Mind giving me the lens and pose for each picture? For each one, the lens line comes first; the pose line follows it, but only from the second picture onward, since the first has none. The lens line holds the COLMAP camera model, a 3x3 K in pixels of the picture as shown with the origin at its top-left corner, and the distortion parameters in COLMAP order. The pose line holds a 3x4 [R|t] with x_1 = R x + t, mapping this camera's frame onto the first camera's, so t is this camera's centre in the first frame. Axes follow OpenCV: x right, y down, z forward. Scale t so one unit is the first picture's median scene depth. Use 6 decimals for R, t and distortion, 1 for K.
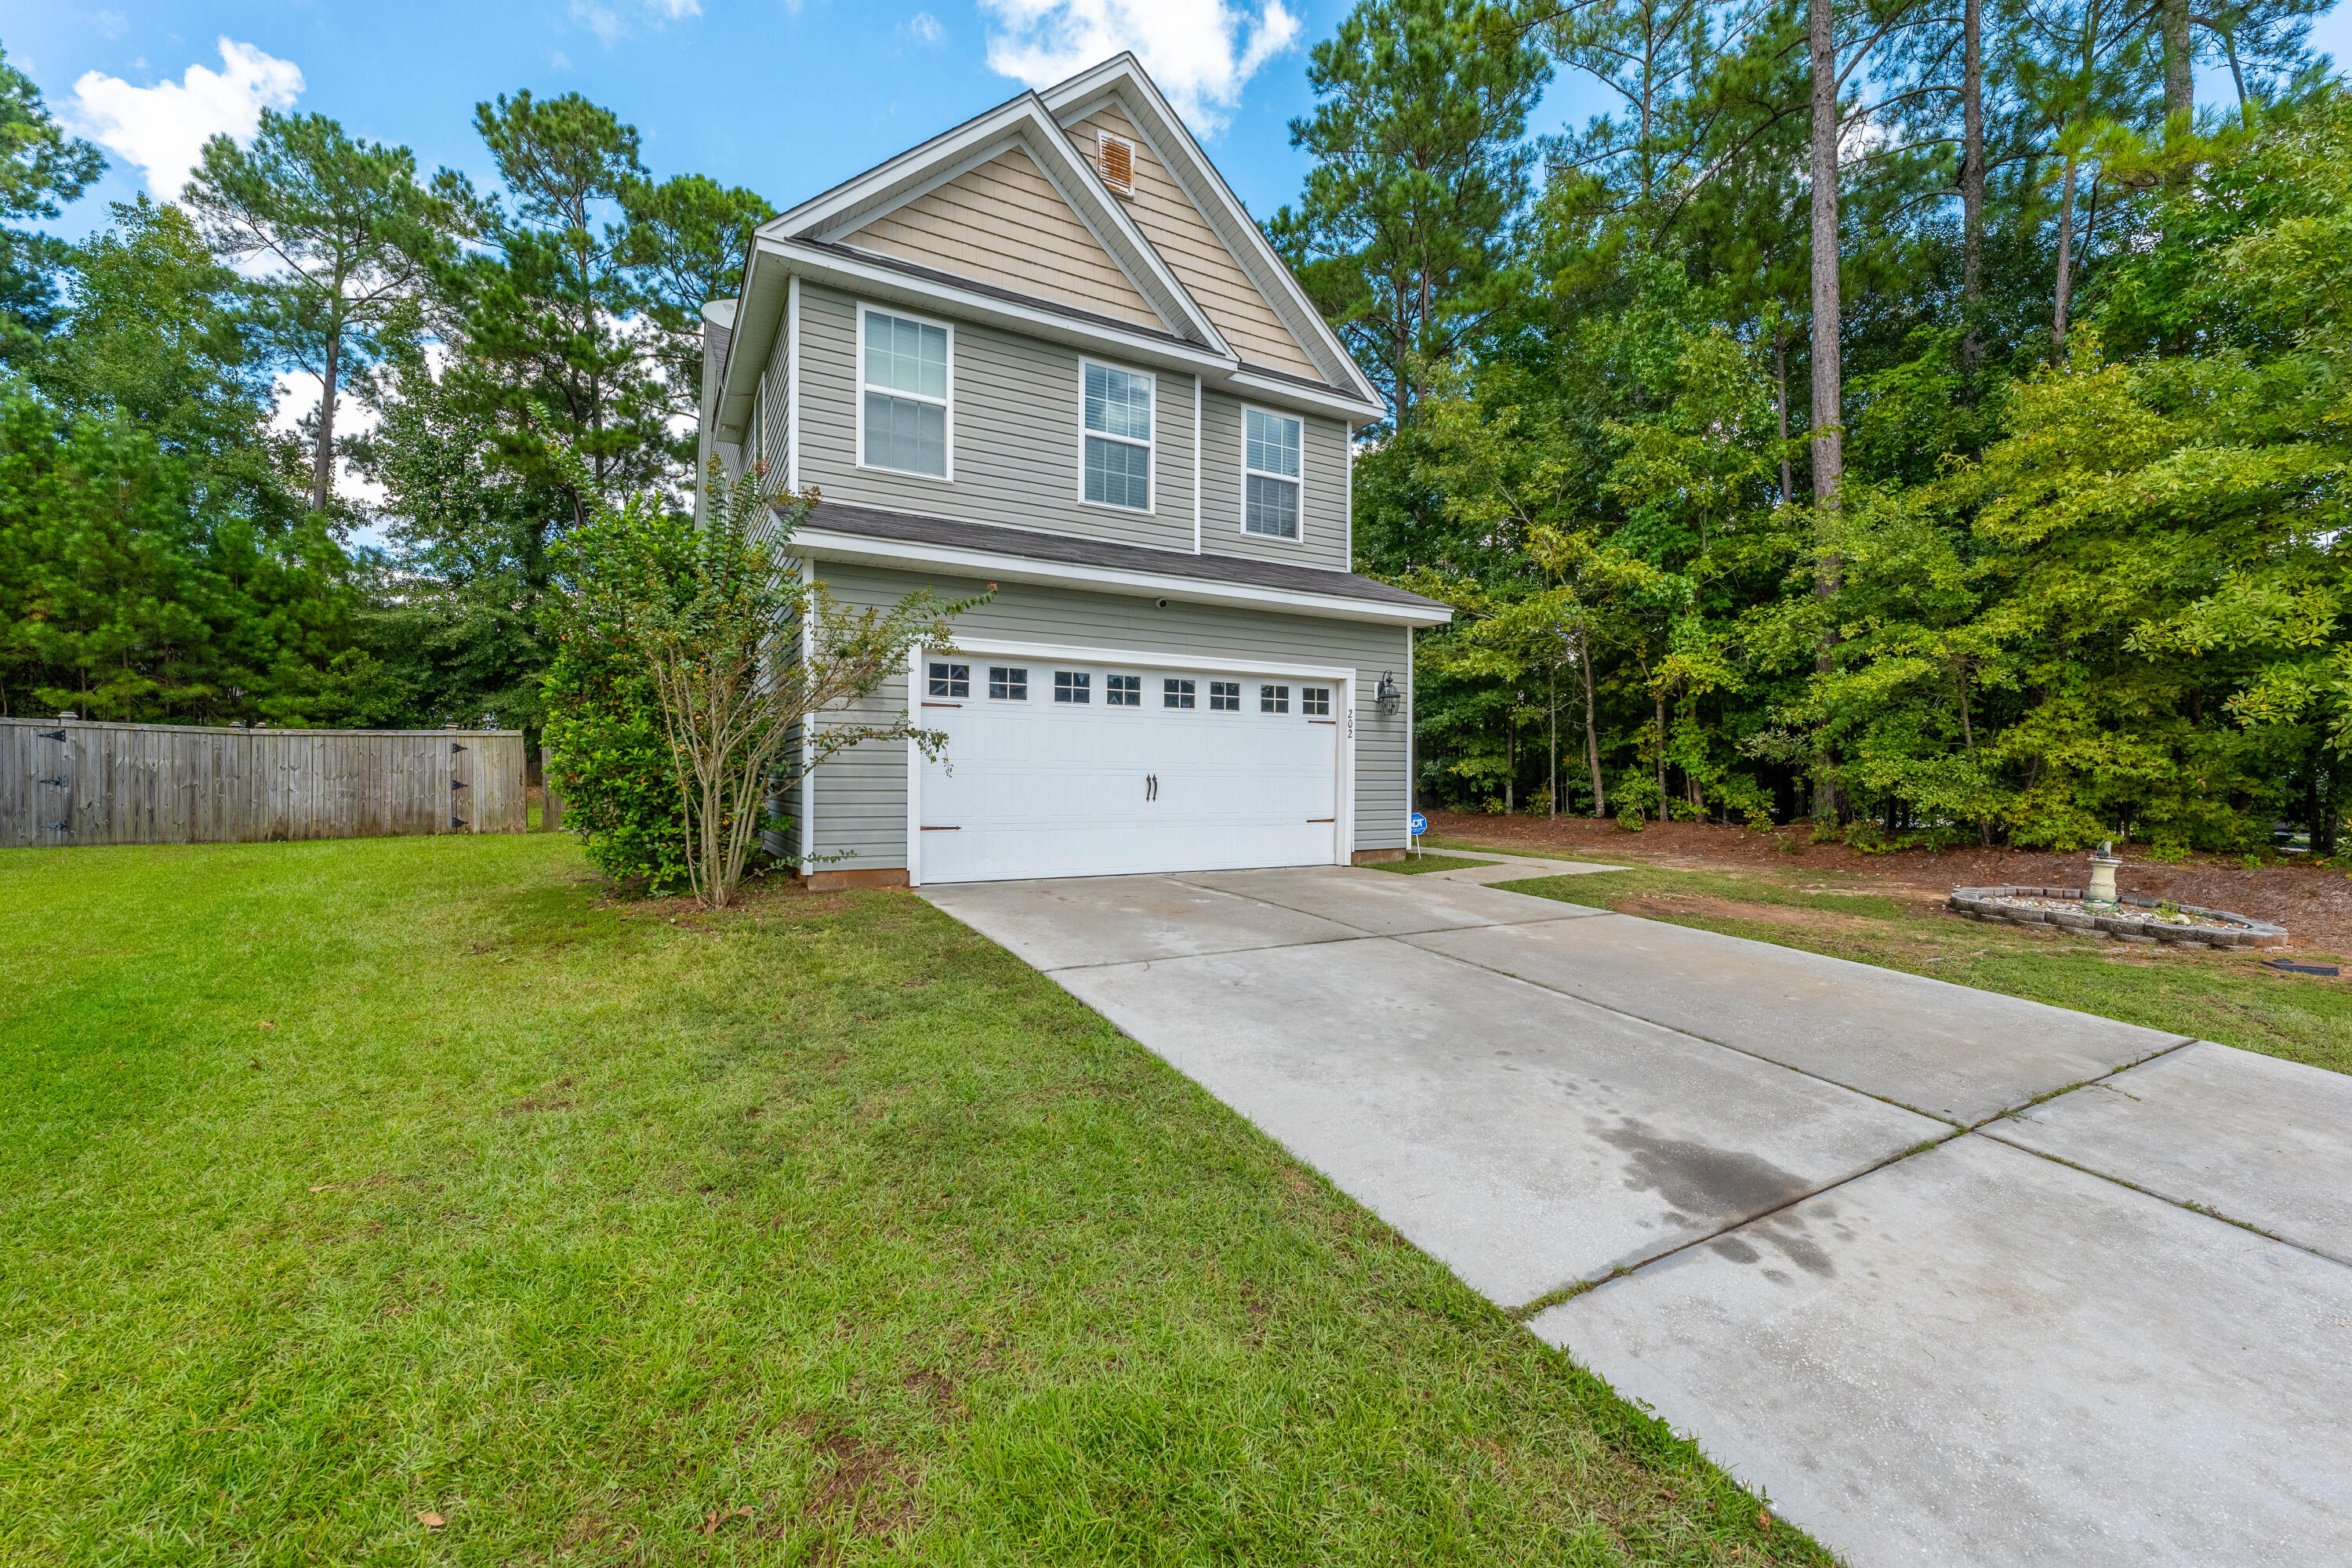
lens RADIAL K [[942.5, 0, 1155.6], [0, 942.5, 781.9], [0, 0, 1]] dist [0.002818, -0.000162]
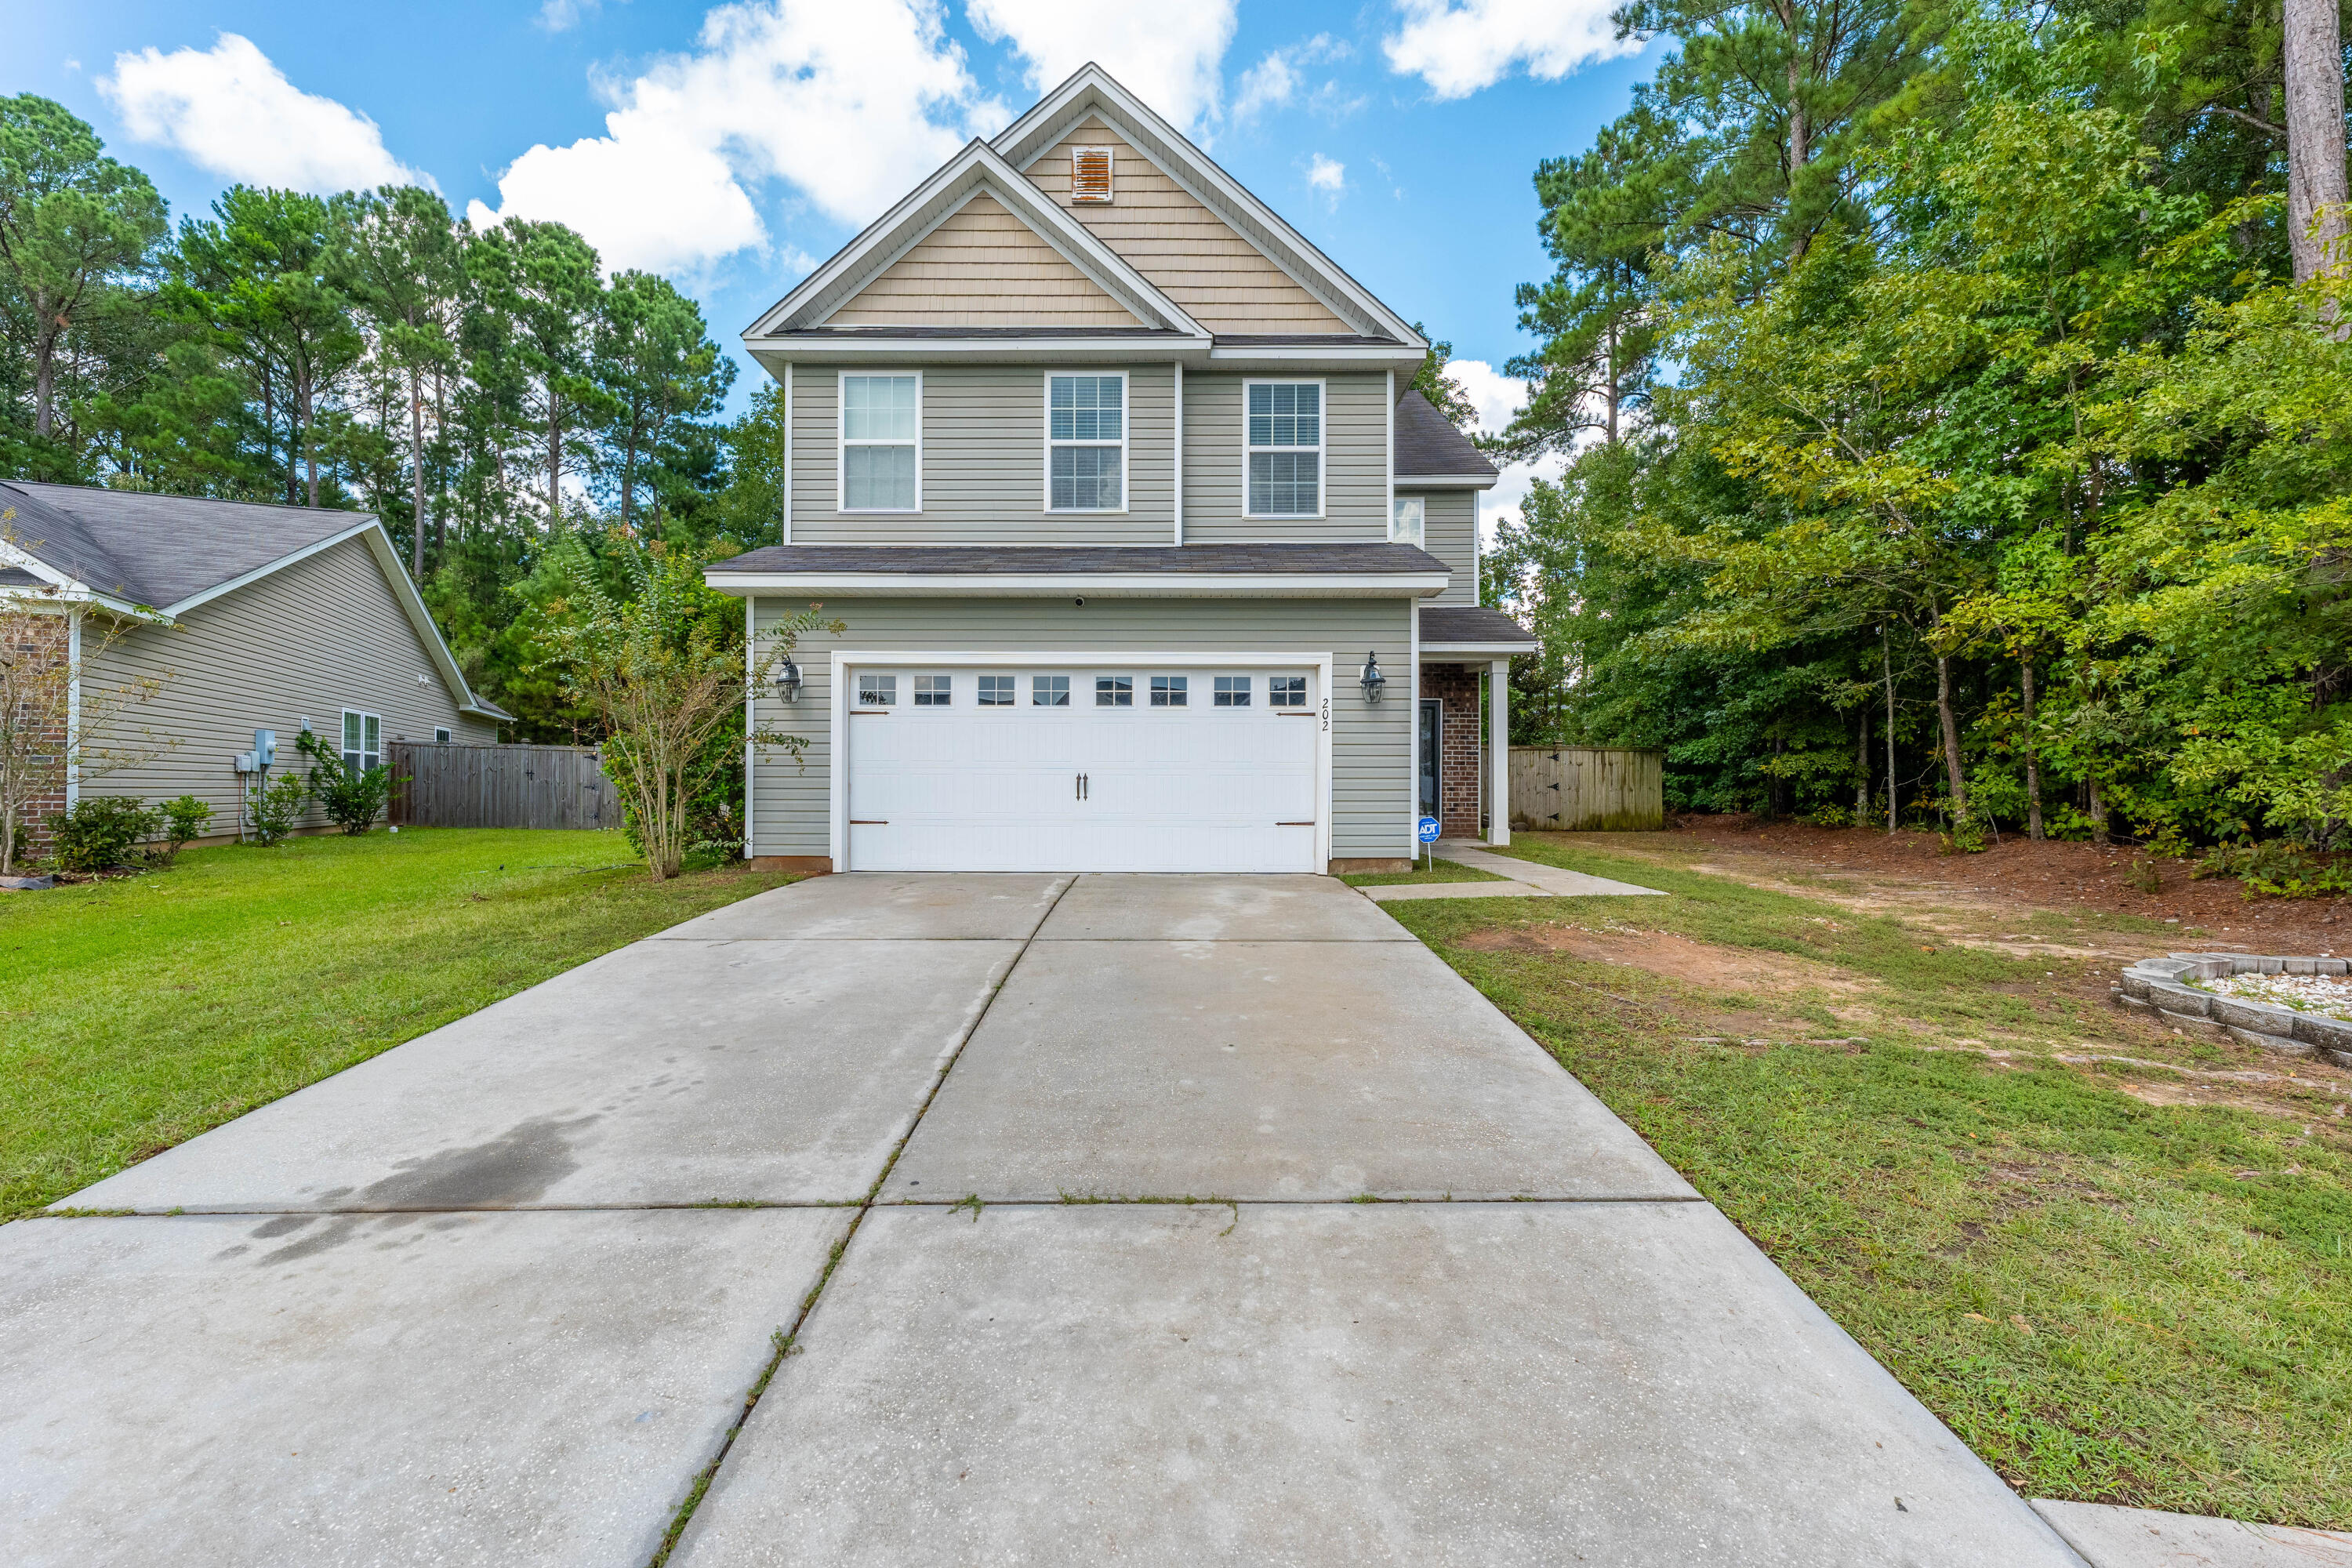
lens RADIAL K [[942.5, 0, 1161.2], [0, 942.5, 779.7], [0, 0, 1]] dist [0.002818, -0.000162]
pose [[0.872155, -0.007369, -0.489175, 0.533992], [0.001258, 0.999917, -0.012819, 0.011254], [0.489228, 0.010565, 0.872092, 0.162065]]
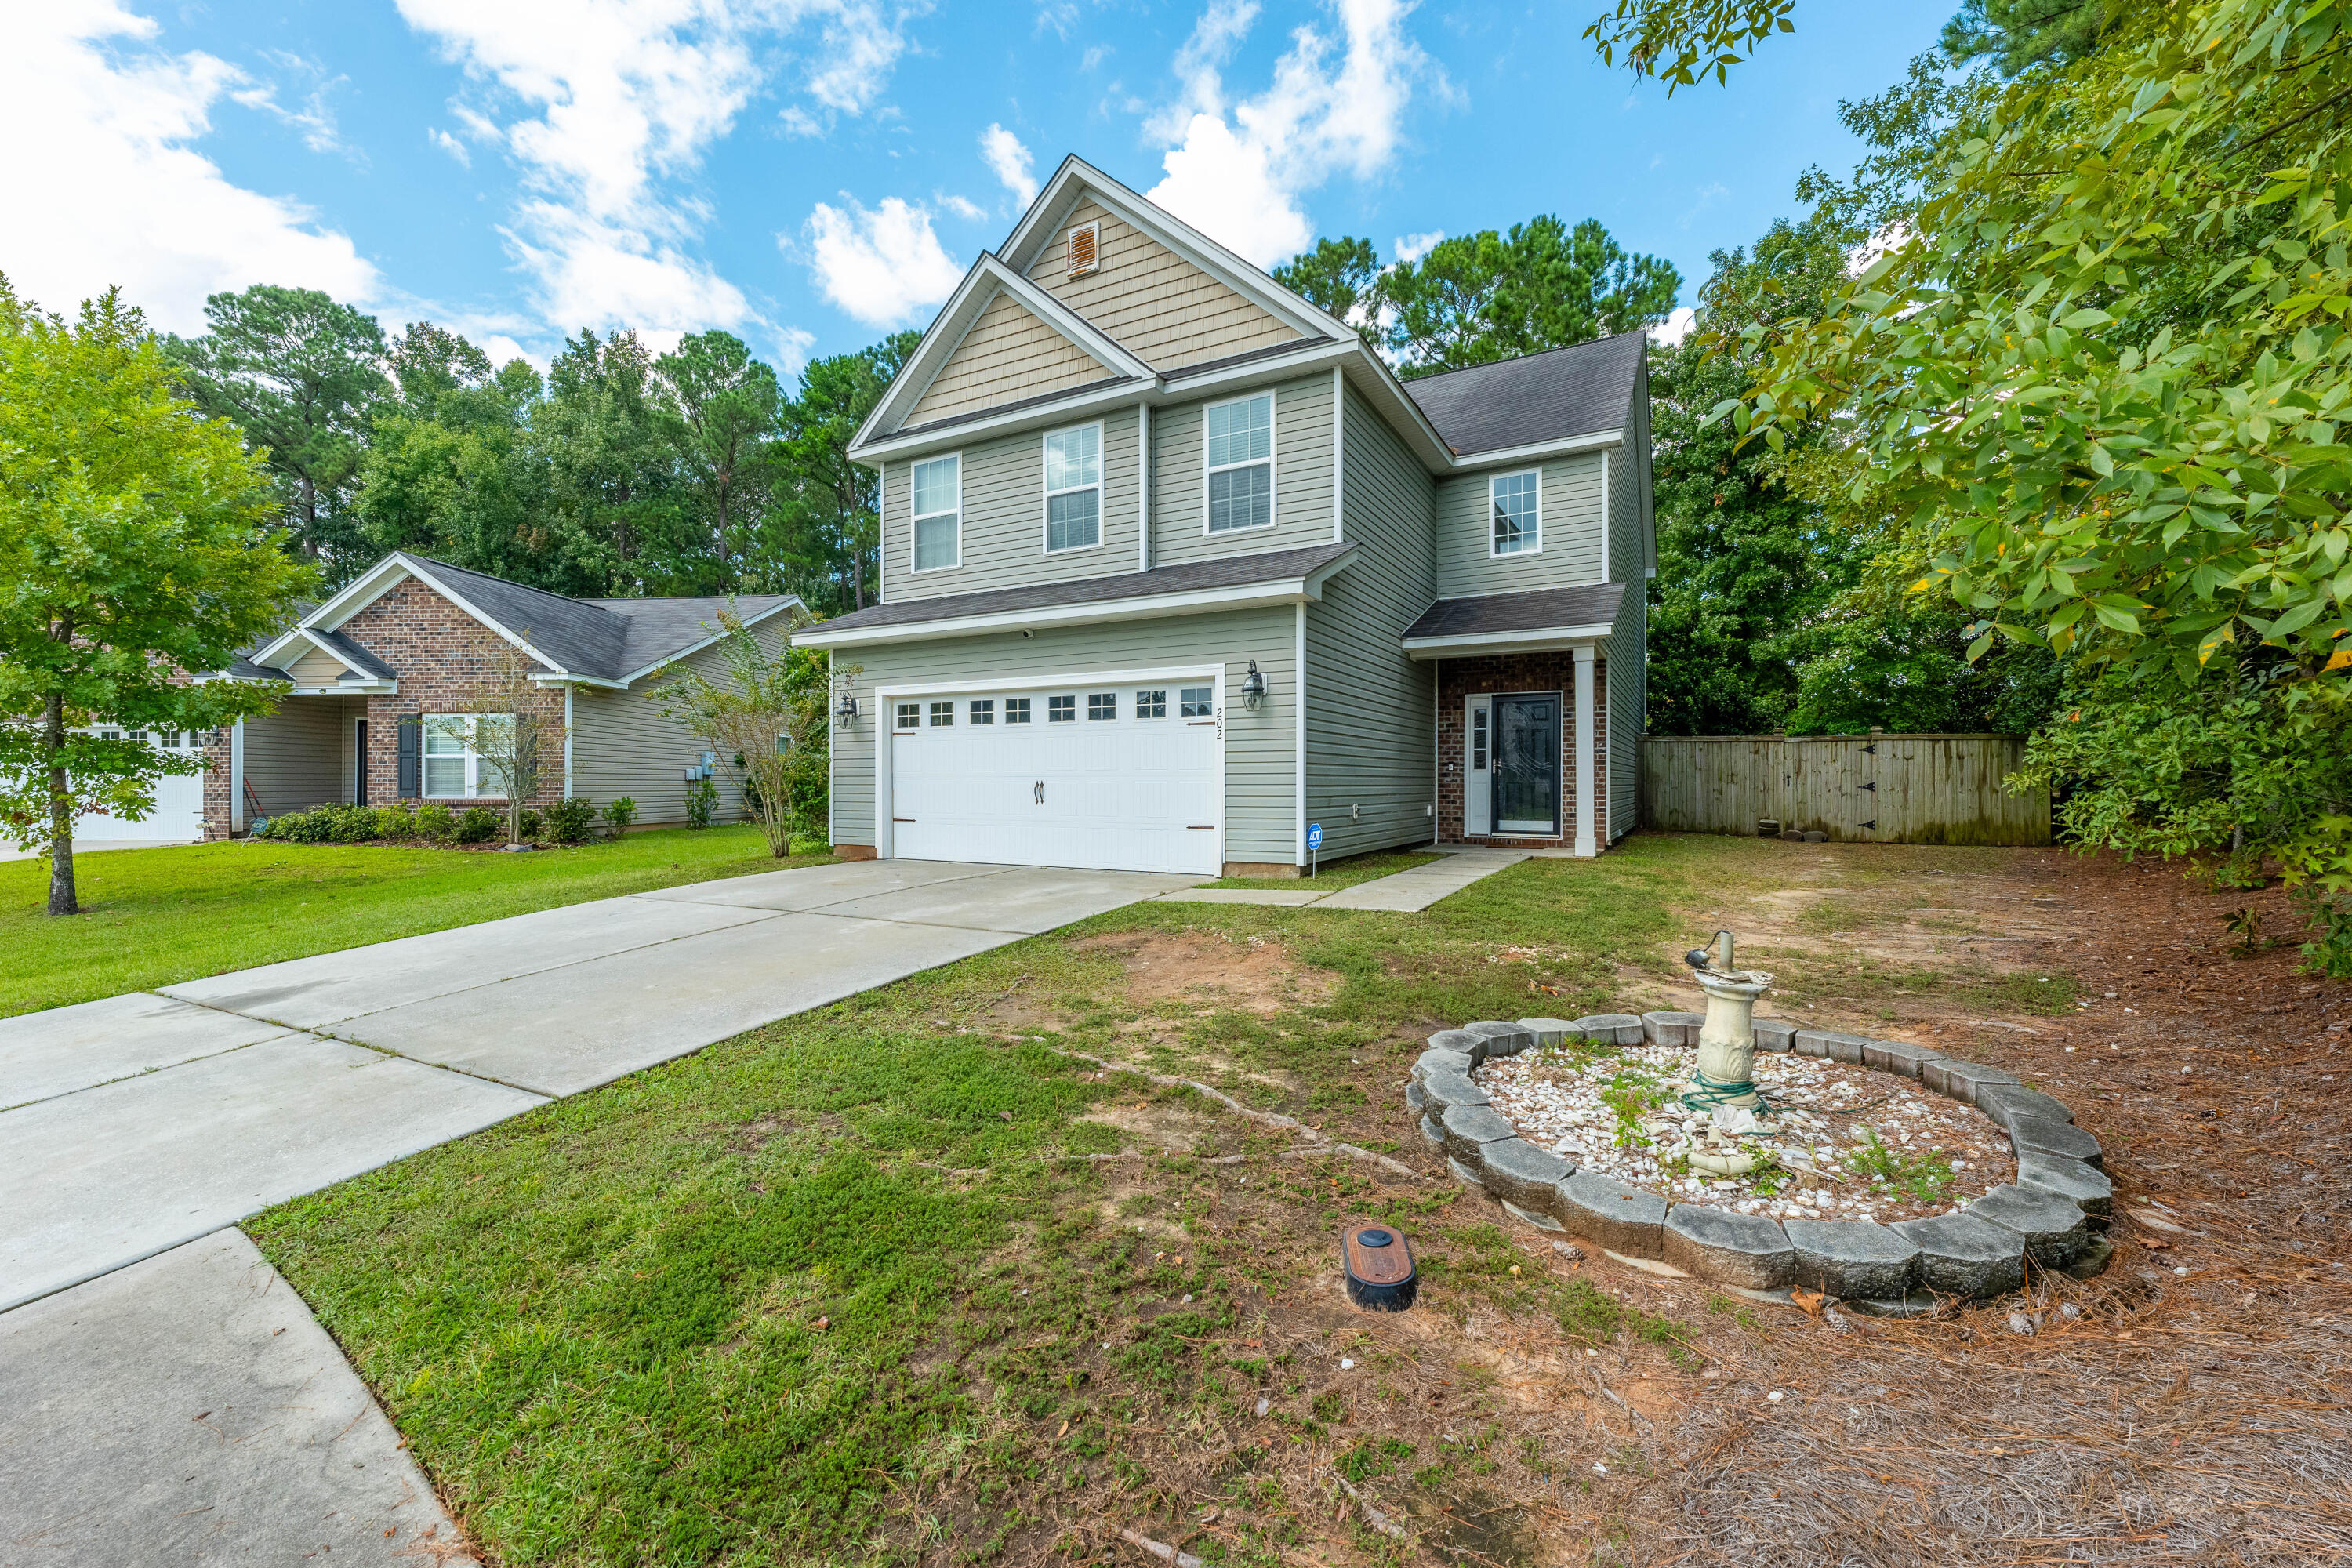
lens RADIAL K [[942.5, 0, 1169.1], [0, 942.5, 782.9], [0, 0, 1]] dist [0.002818, -0.000162]
pose [[0.533623, -0.007253, -0.845691, 1.015624], [0.002058, 0.999971, -0.007278, 0.003184], [0.845720, 0.002143, 0.533623, 0.494204]]
